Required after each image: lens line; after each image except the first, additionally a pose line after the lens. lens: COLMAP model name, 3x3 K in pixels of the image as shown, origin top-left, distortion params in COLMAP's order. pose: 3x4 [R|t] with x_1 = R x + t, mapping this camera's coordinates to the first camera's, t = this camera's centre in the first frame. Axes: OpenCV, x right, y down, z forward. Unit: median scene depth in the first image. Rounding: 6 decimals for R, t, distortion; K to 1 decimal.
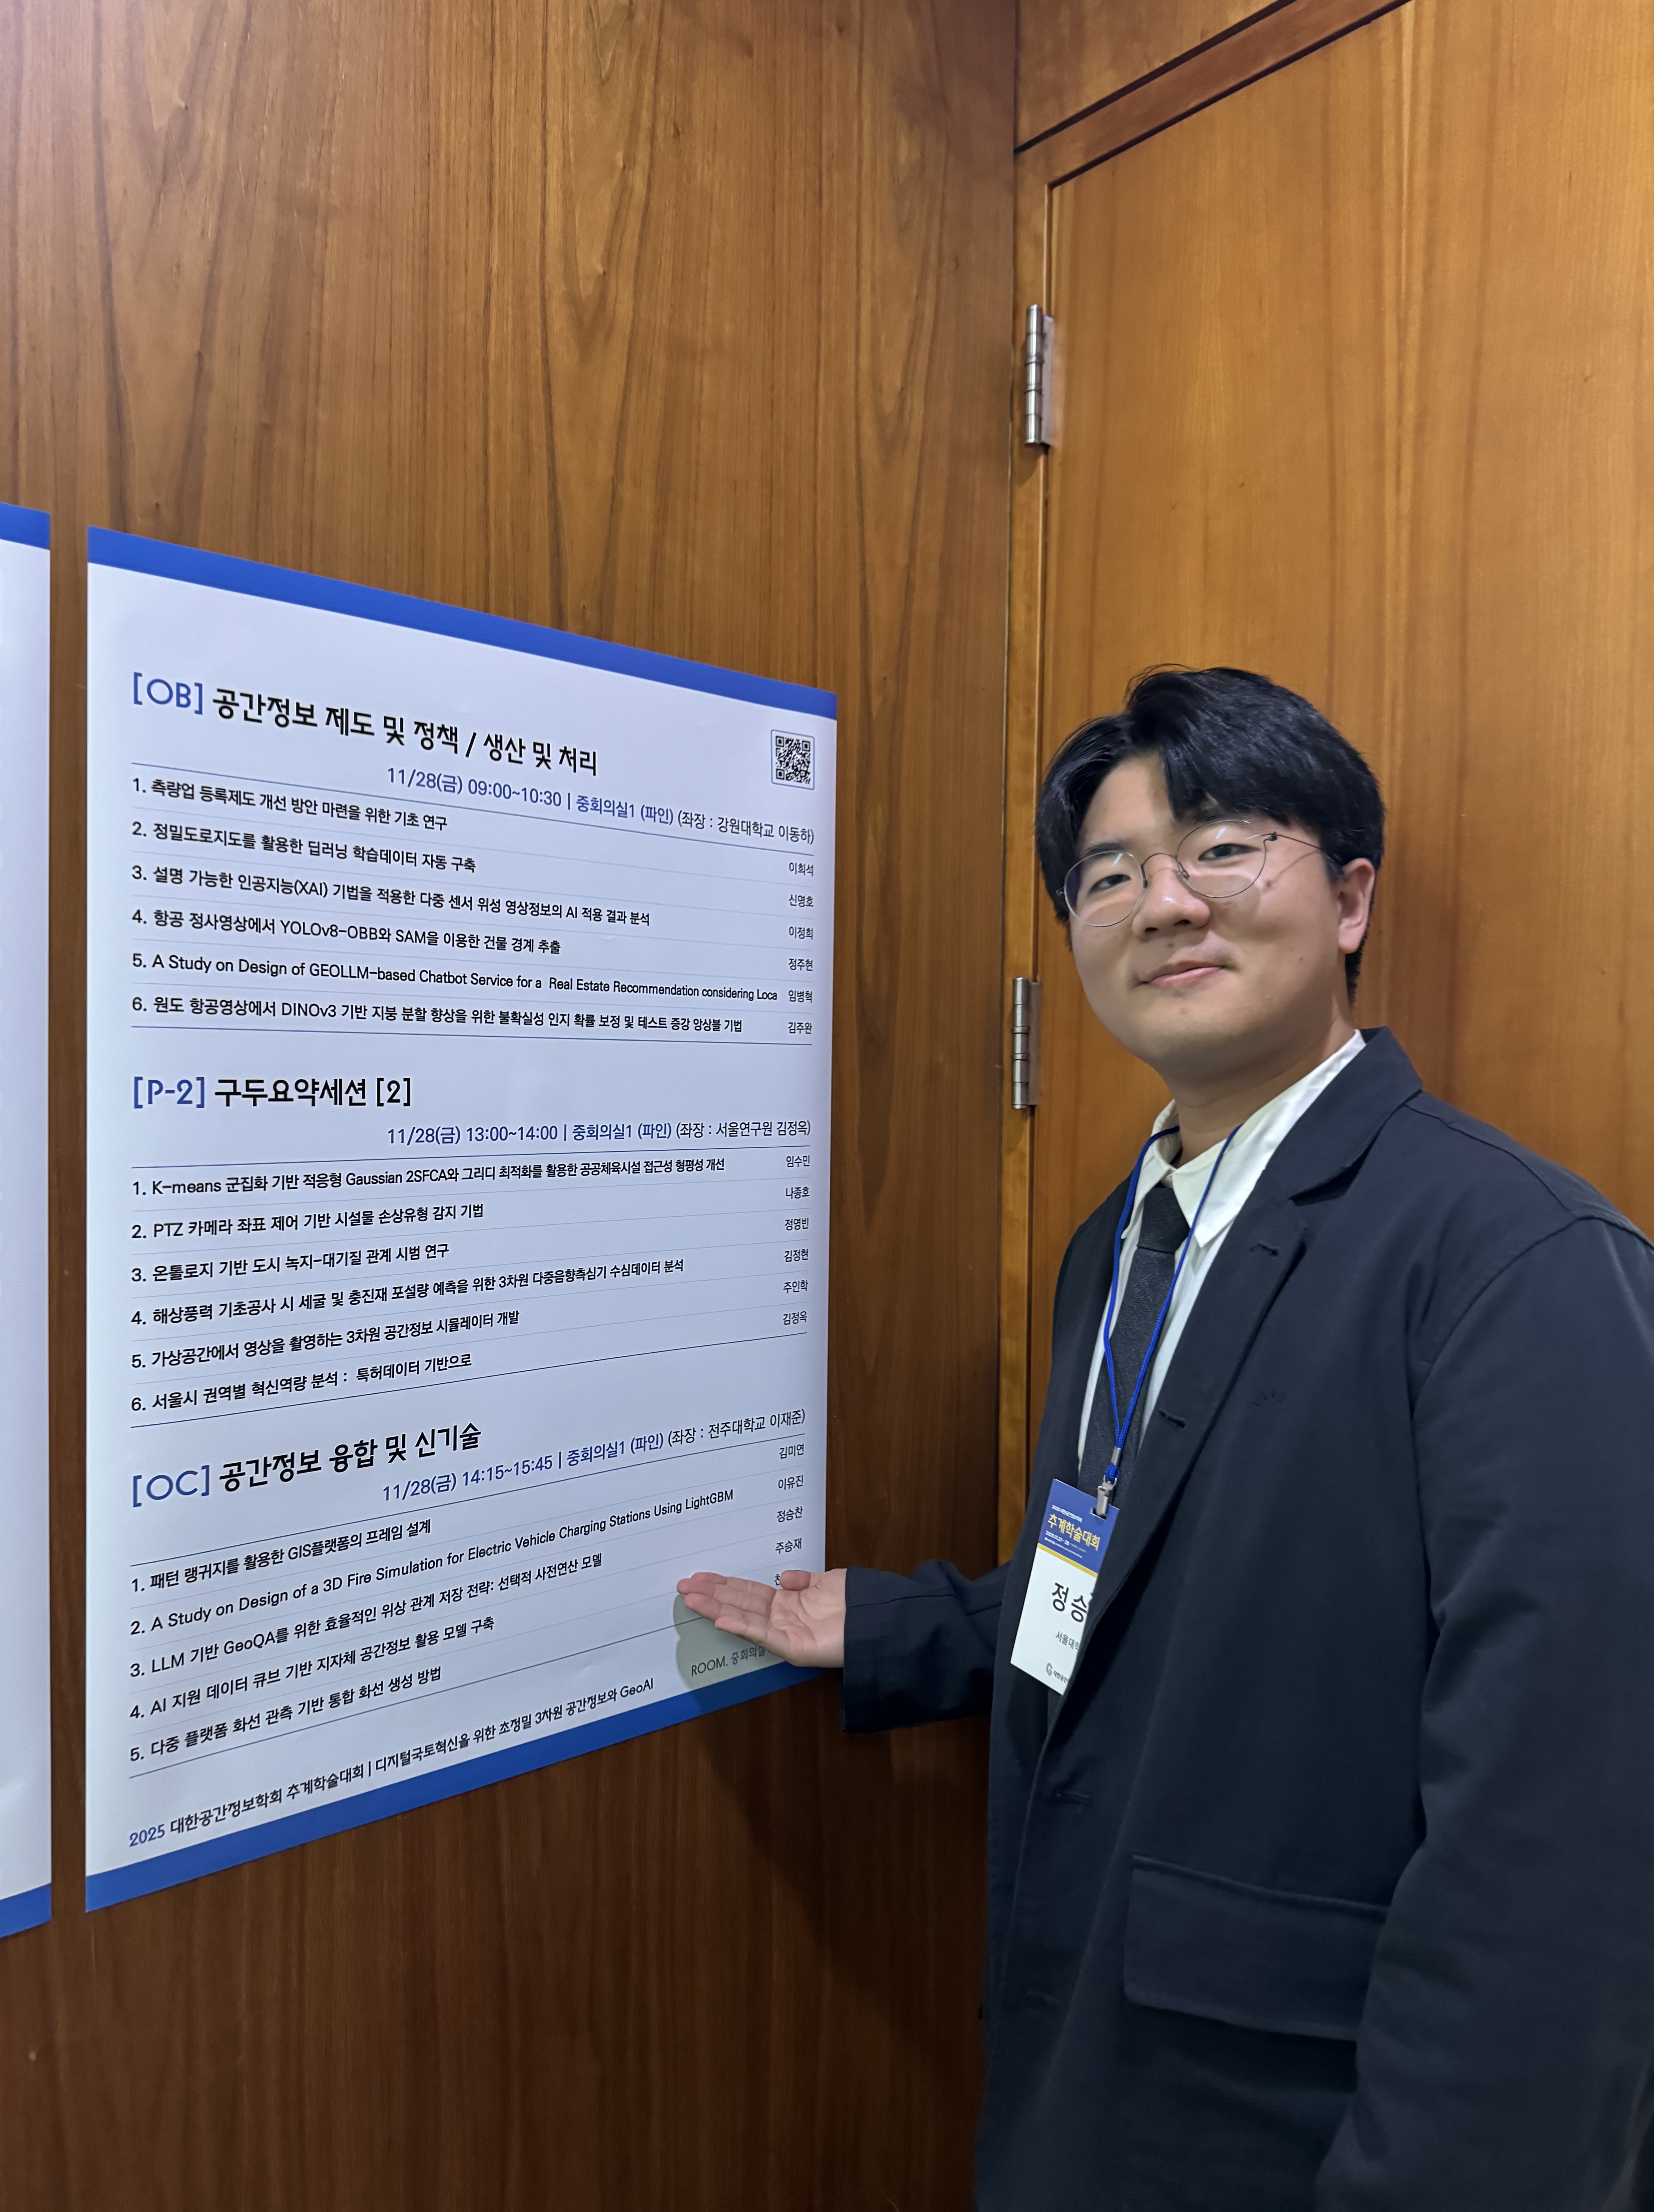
lens RADIAL K [[1620.3, 0, 832.6], [0, 1620.3, 1022.3], [0, 0, 1]] dist [0.092923, -0.128208]
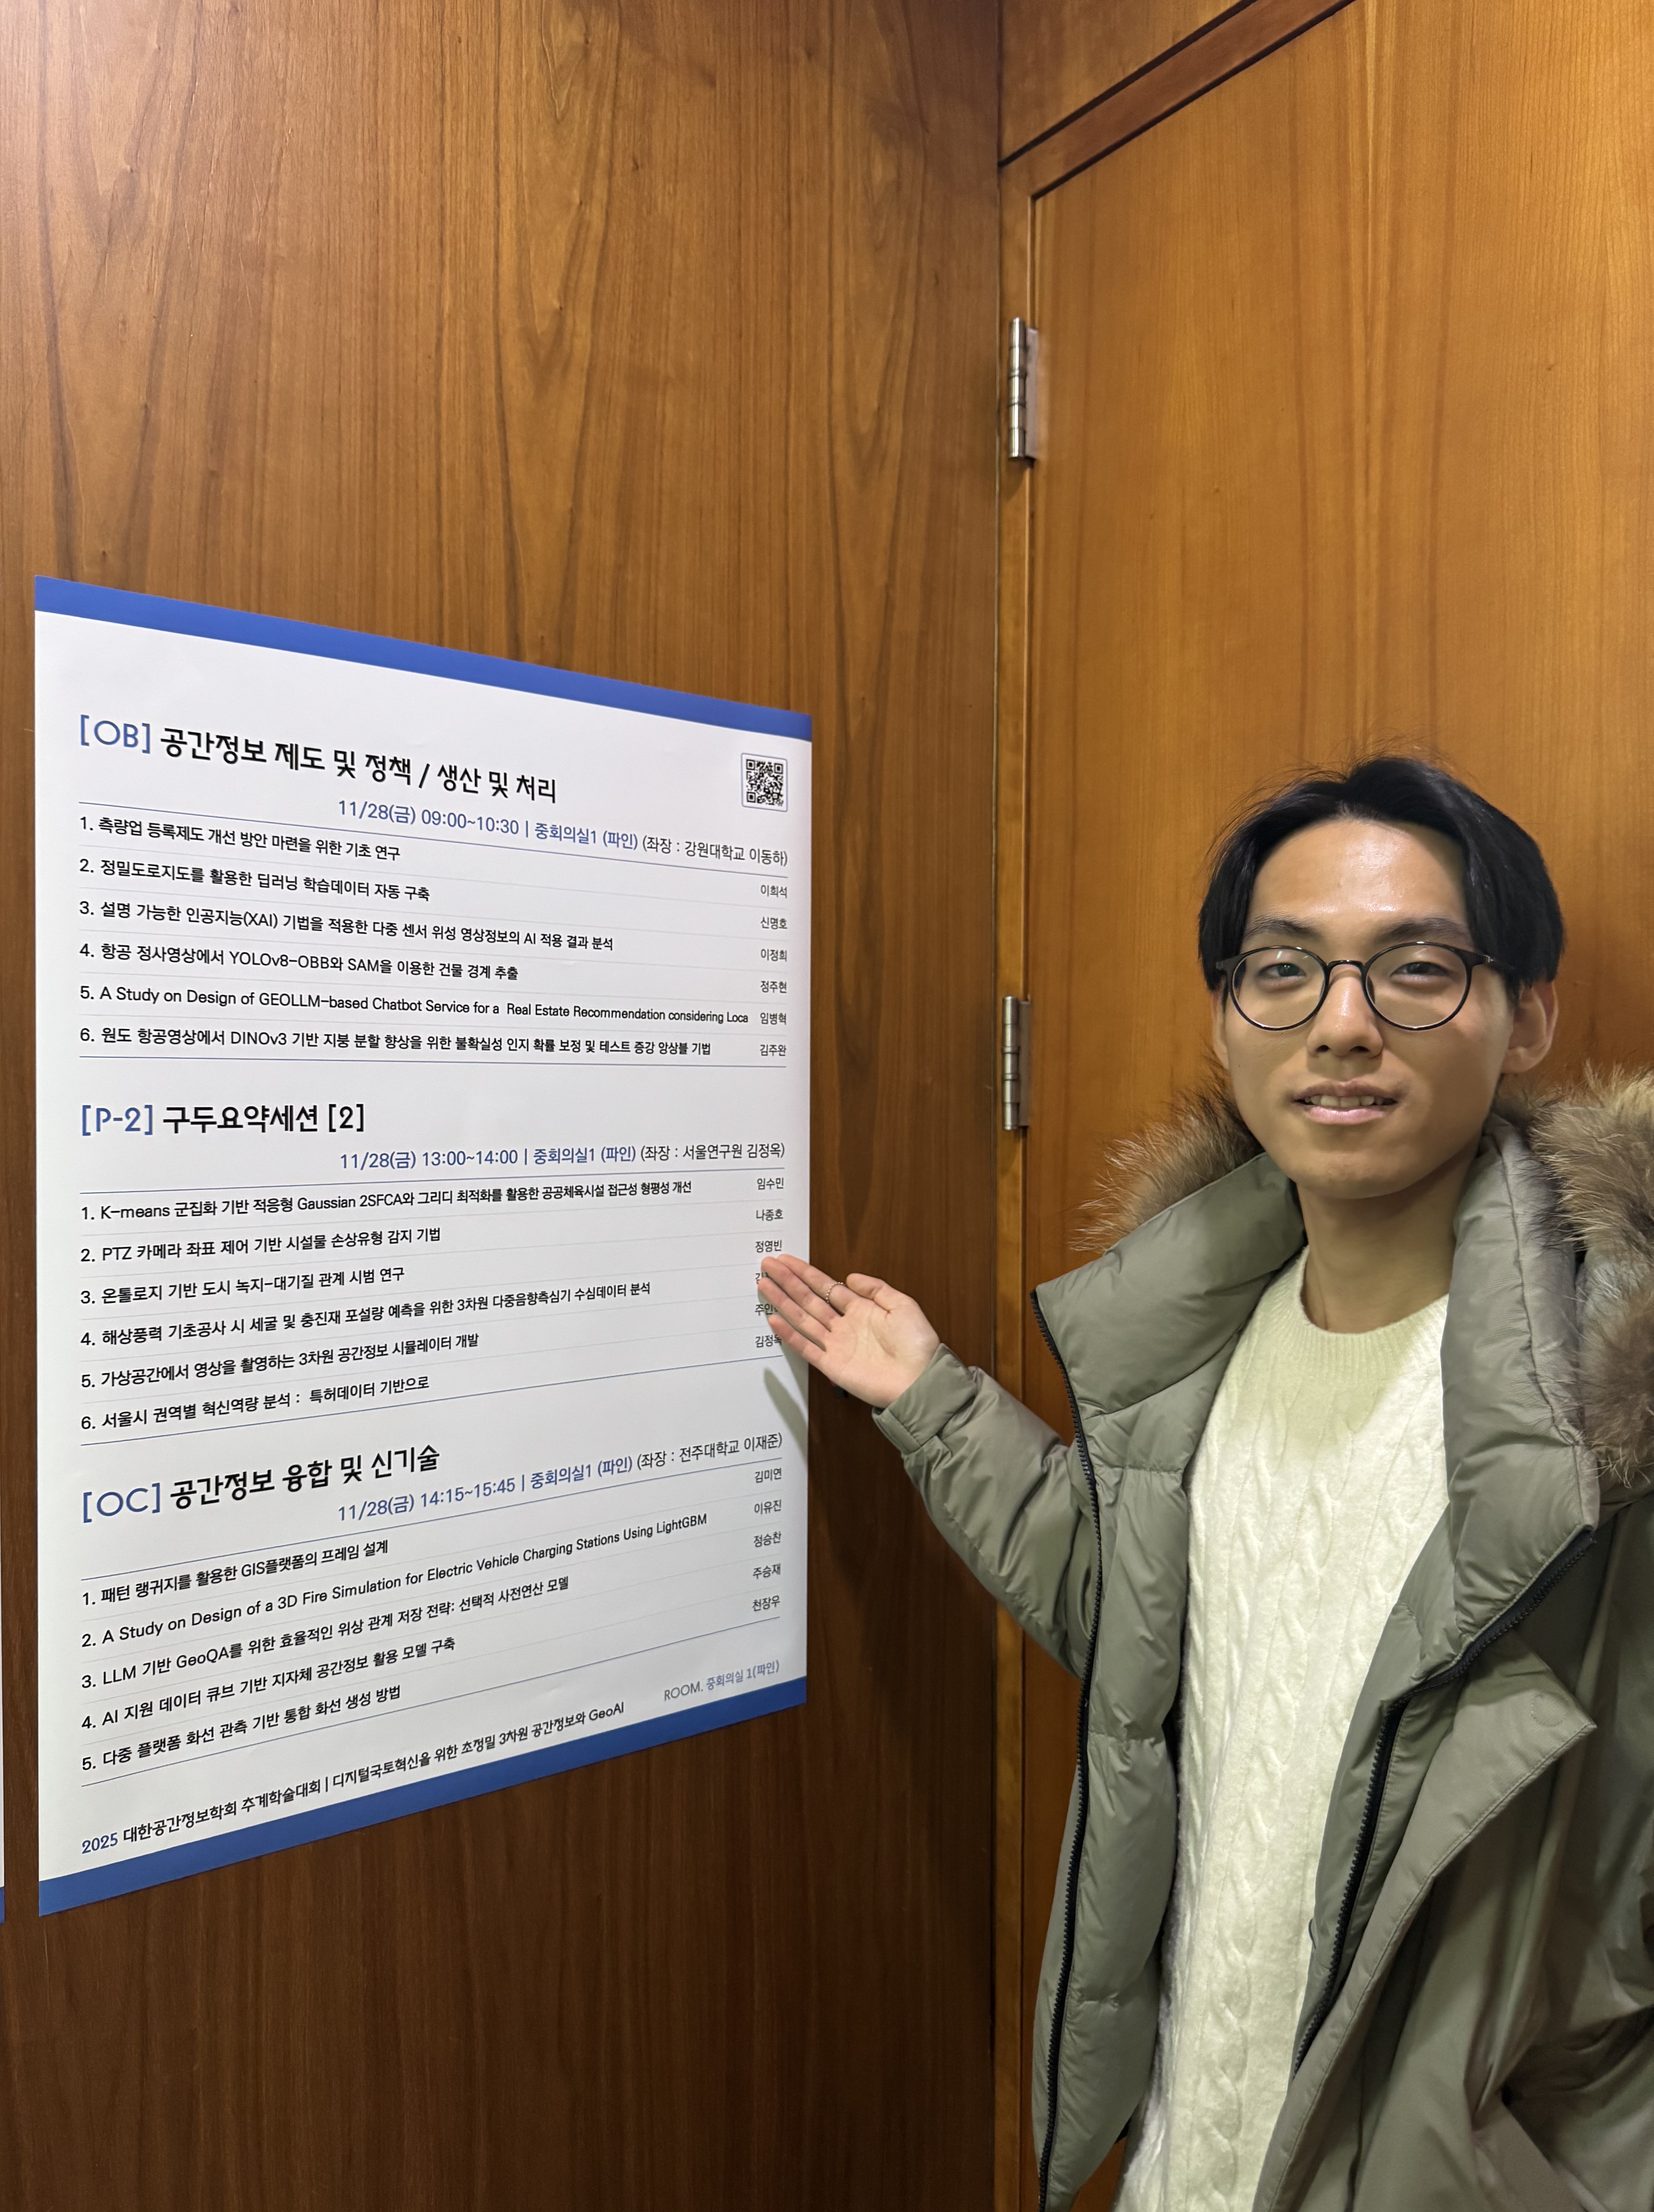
lens RADIAL K [[1620.3, 0, 832.6], [0, 1620.3, 1022.3], [0, 0, 1]] dist [0.092923, -0.128208]
pose [[0.995982, -0.010579, -0.088931, 0.117022], [0.009632, 0.999892, -0.011073, -0.002567], [0.089039, 0.010172, 0.995976, 0.009809]]
